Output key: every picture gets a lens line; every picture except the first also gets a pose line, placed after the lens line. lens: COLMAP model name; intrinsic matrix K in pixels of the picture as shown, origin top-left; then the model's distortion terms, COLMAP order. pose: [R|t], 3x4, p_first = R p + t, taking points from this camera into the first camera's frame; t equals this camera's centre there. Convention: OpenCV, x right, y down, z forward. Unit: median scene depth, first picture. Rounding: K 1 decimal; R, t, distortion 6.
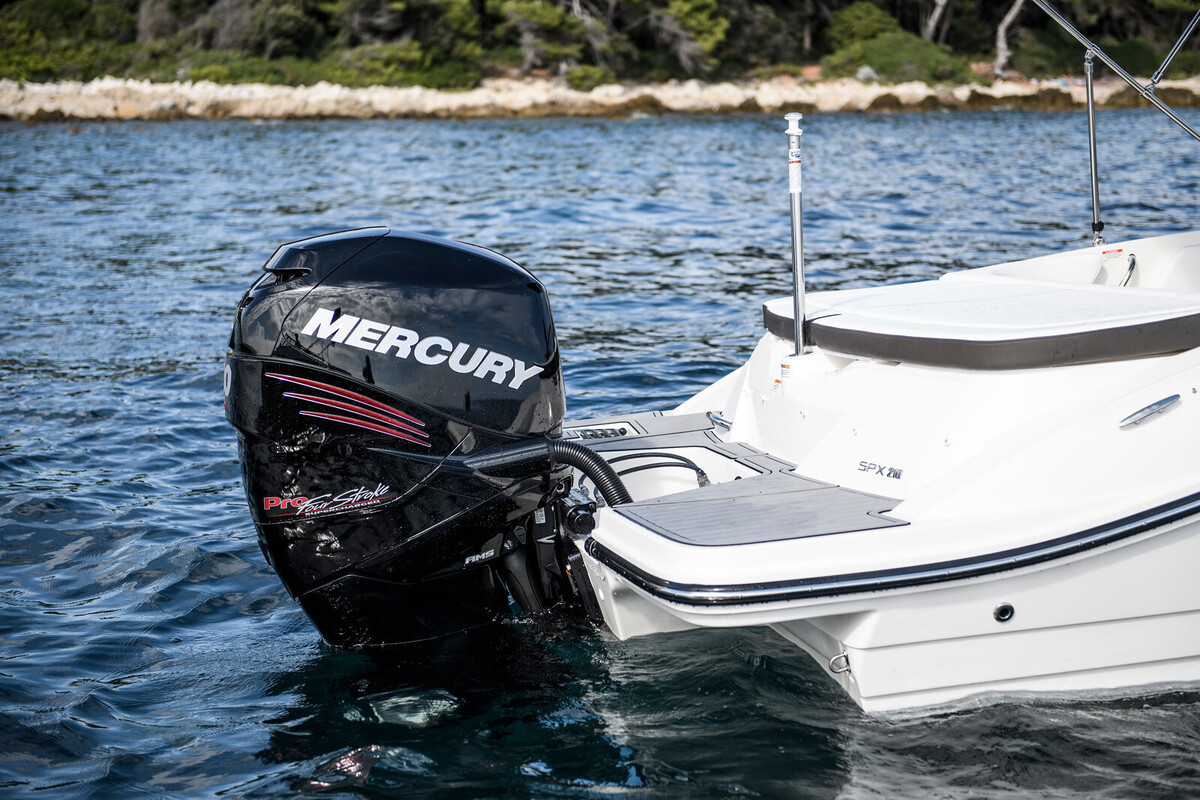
lens RADIAL K [[2063.0, 0, 599.9], [0, 2063.0, 400.2], [0, 0, 1]] dist [0.133426, 0.000000]
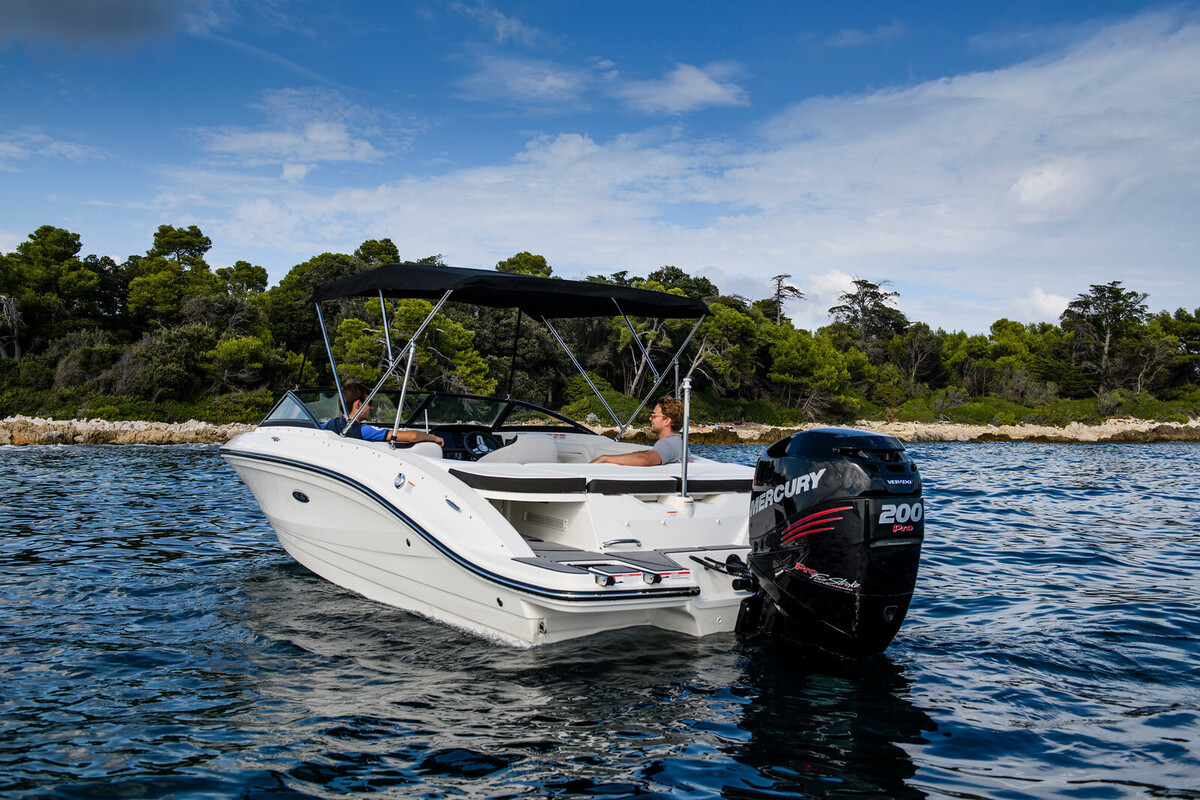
lens RADIAL K [[1184.7, 0, 601.7], [0, 1184.7, 399.5], [0, 0, 1]] dist [0.039184, 0.000000]
pose [[0.988930, 0.014423, 0.147681, 0.012639], [0.011278, 0.985080, -0.171728, -0.029178], [-0.147954, 0.171493, 0.974012, 0.199049]]
